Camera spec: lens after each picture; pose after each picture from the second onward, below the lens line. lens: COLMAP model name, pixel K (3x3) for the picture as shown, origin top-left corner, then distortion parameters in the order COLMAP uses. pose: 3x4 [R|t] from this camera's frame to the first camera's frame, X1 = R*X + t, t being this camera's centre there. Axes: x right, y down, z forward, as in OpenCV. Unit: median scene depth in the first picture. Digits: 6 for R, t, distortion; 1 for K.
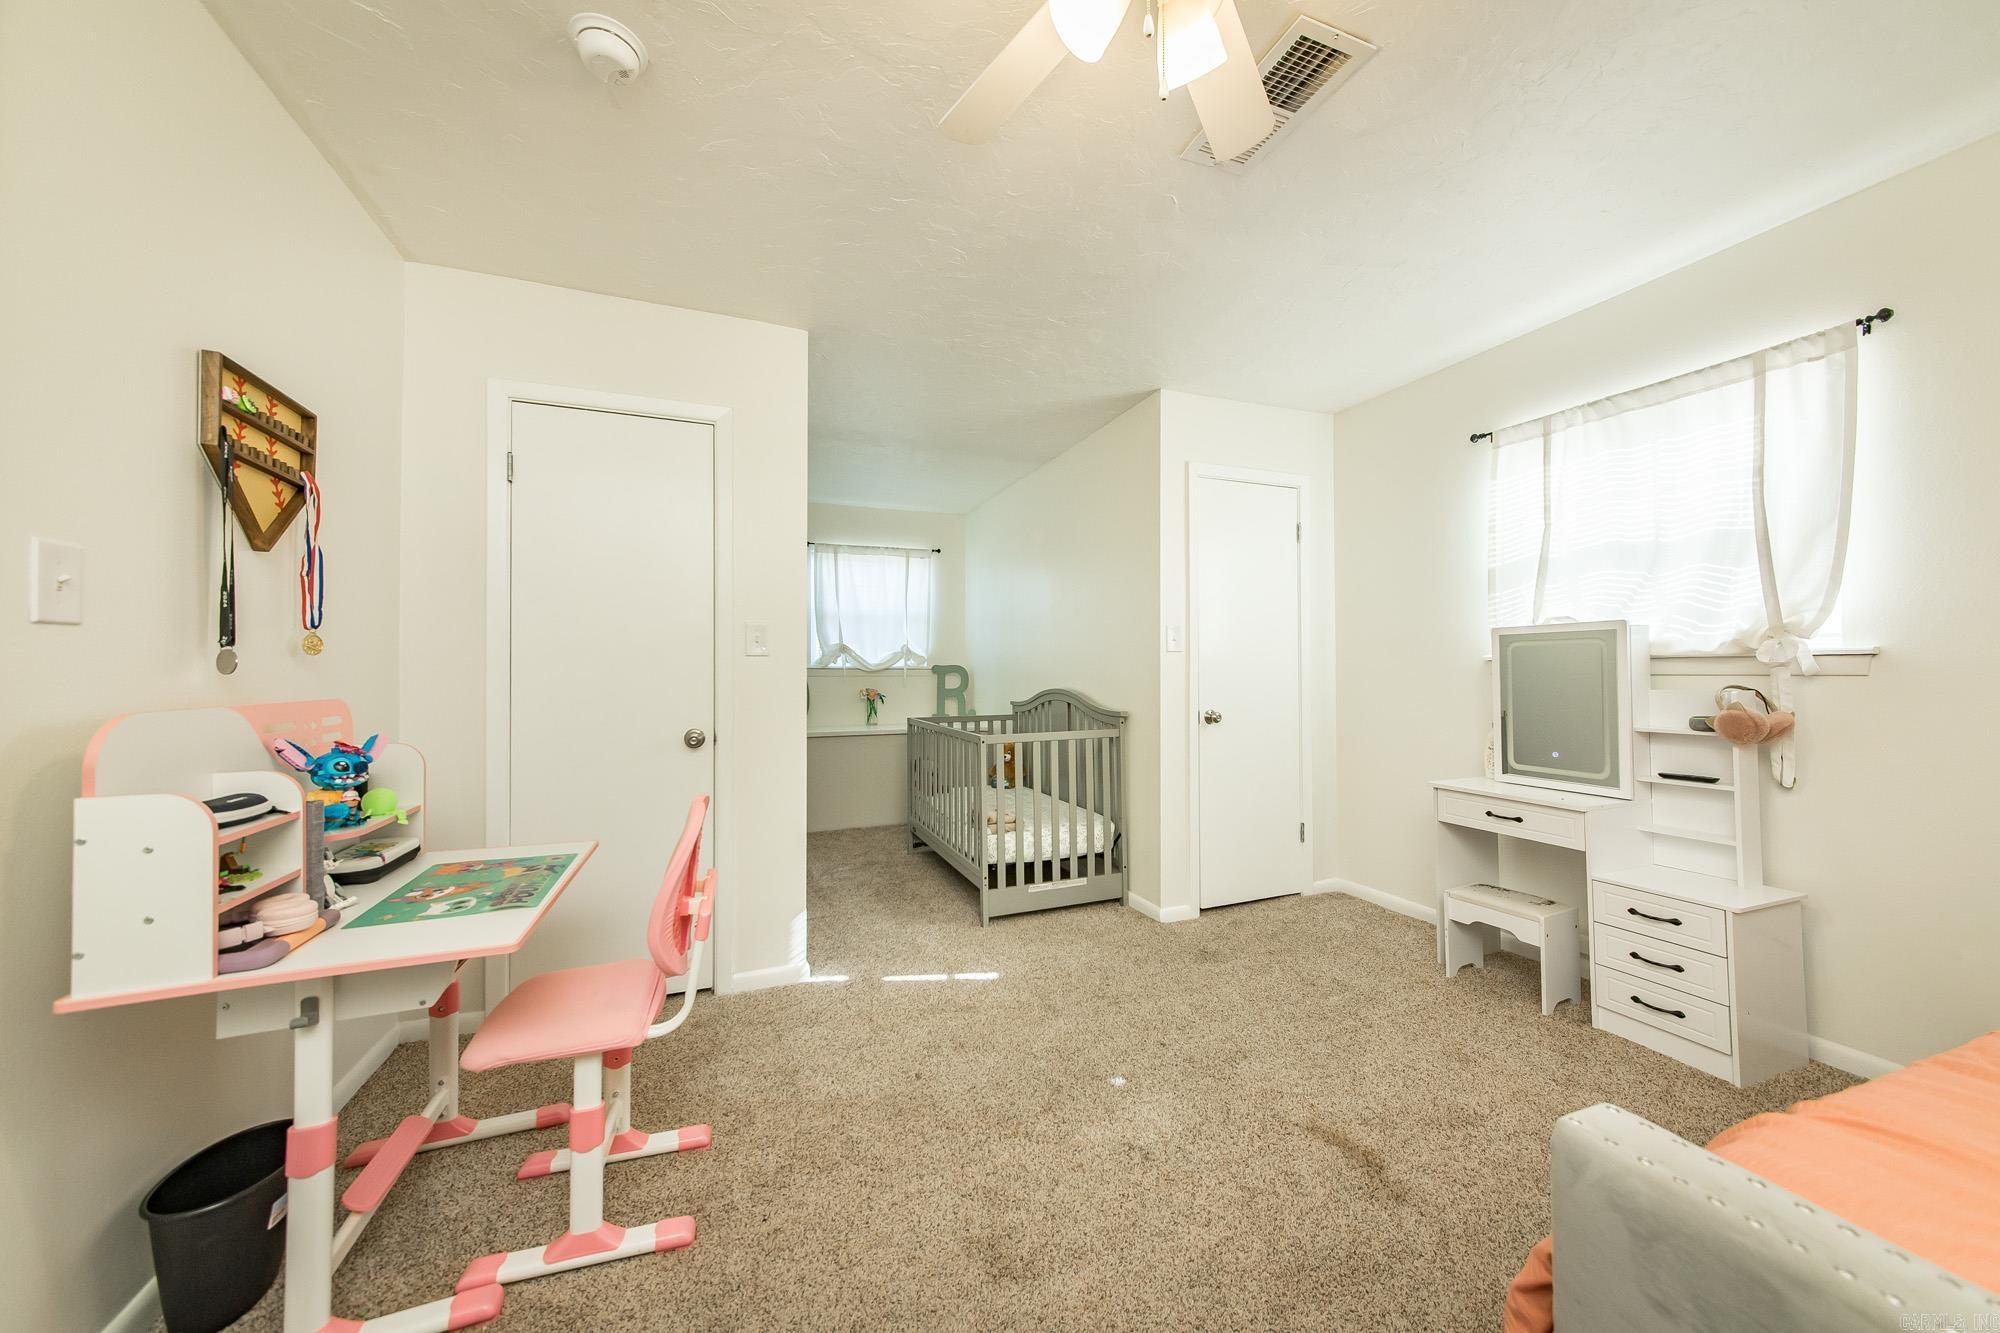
lens RADIAL K [[726.1, 0, 998.5], [0, 726.1, 673.4], [0, 0, 1]] dist [-0.003662, 0.000362]
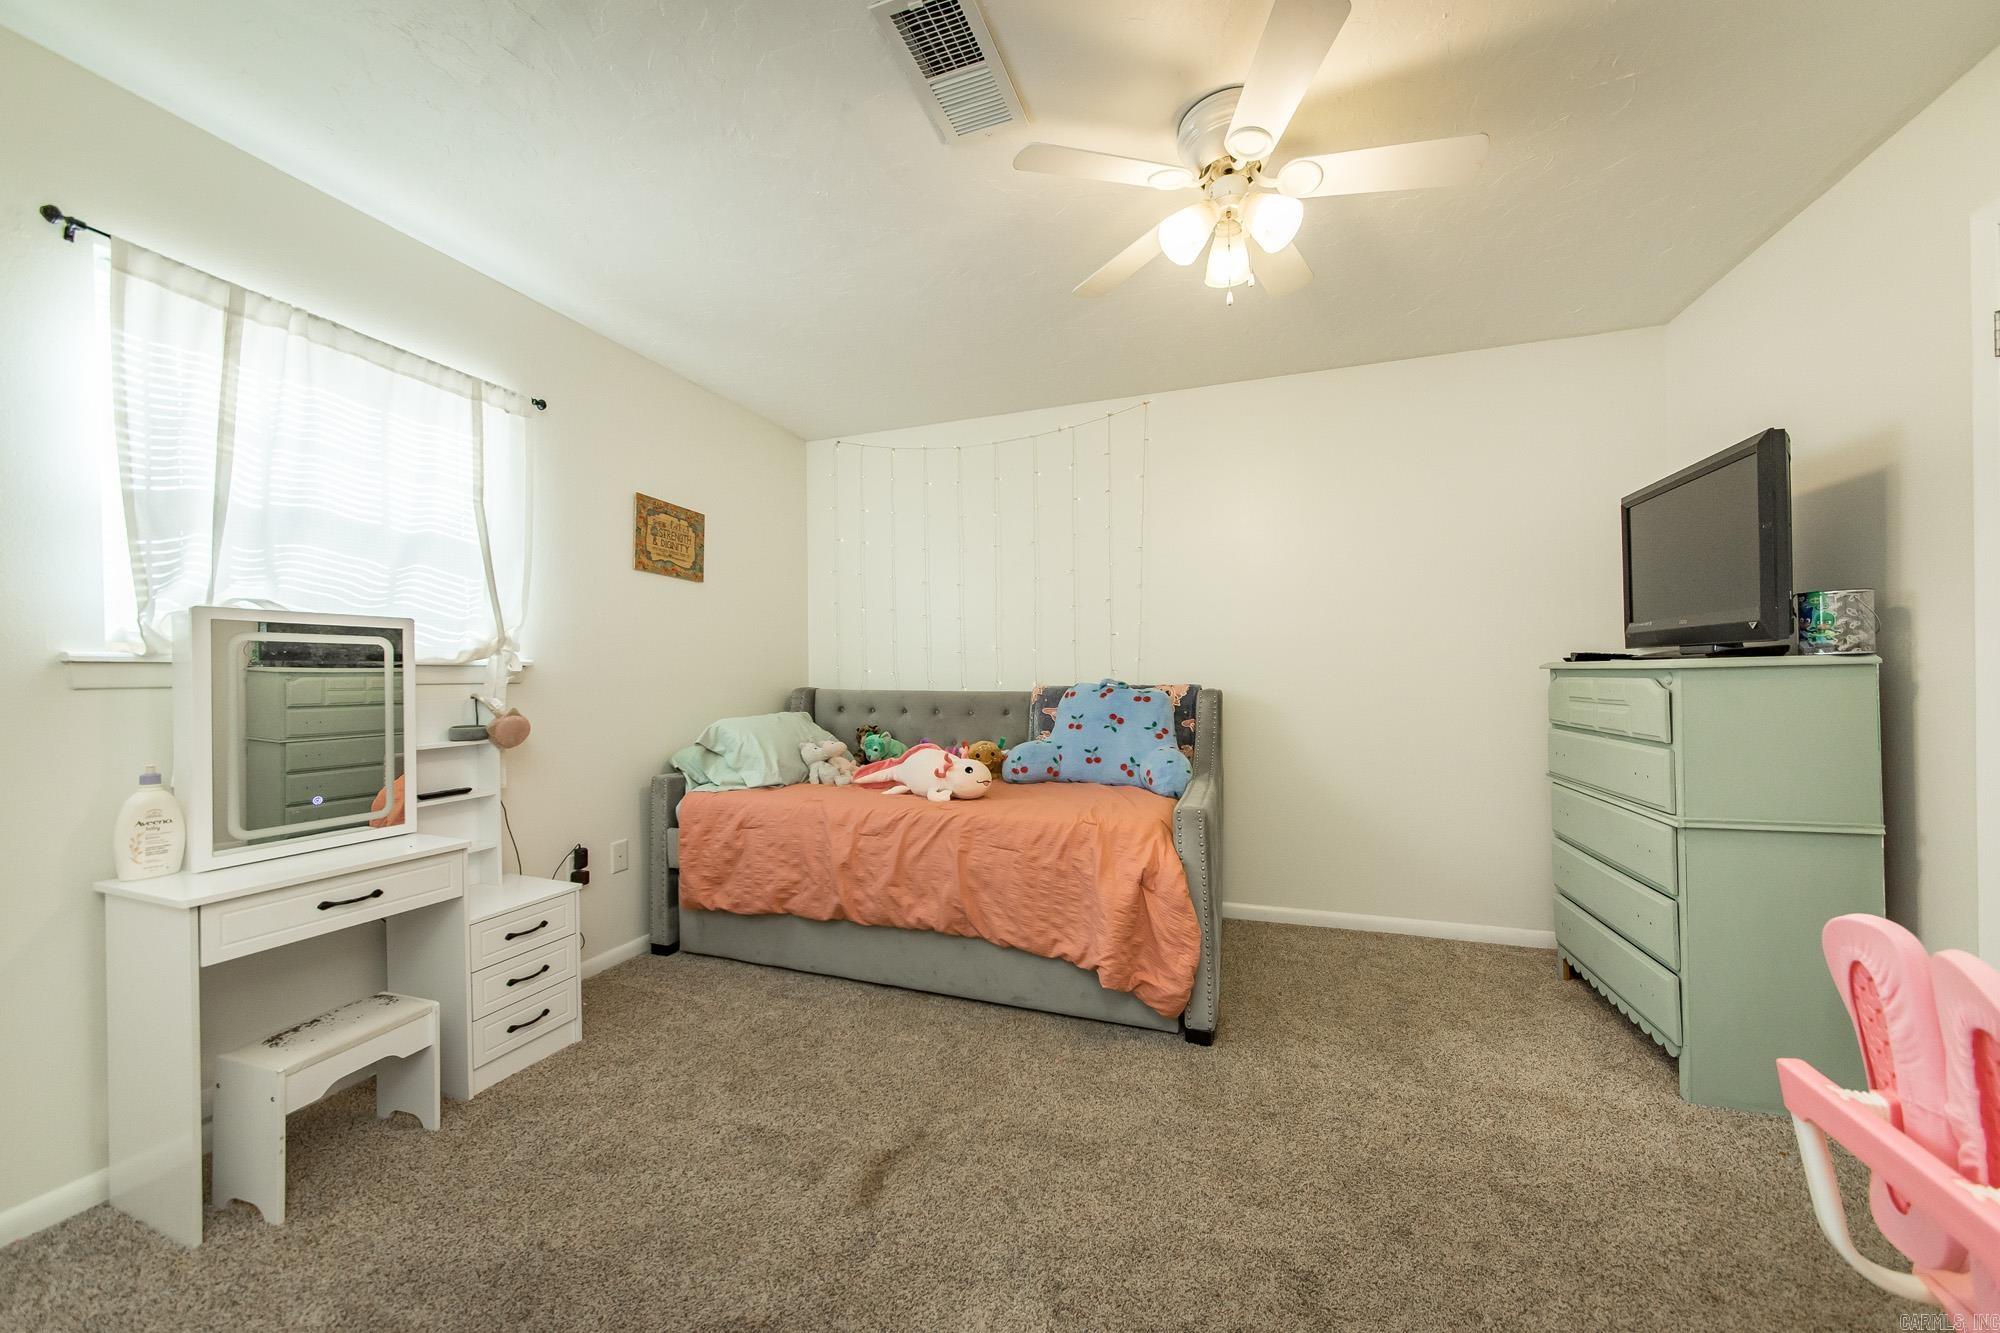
lens RADIAL K [[726.1, 0, 993.9], [0, 726.1, 668.3], [0, 0, 1]] dist [-0.003662, 0.000362]
pose [[-0.758765, 0.010669, 0.651277, -0.195407], [0.007841, 0.999943, -0.007246, -0.005125], [-0.651317, -0.000391, -0.758806, 1.208975]]
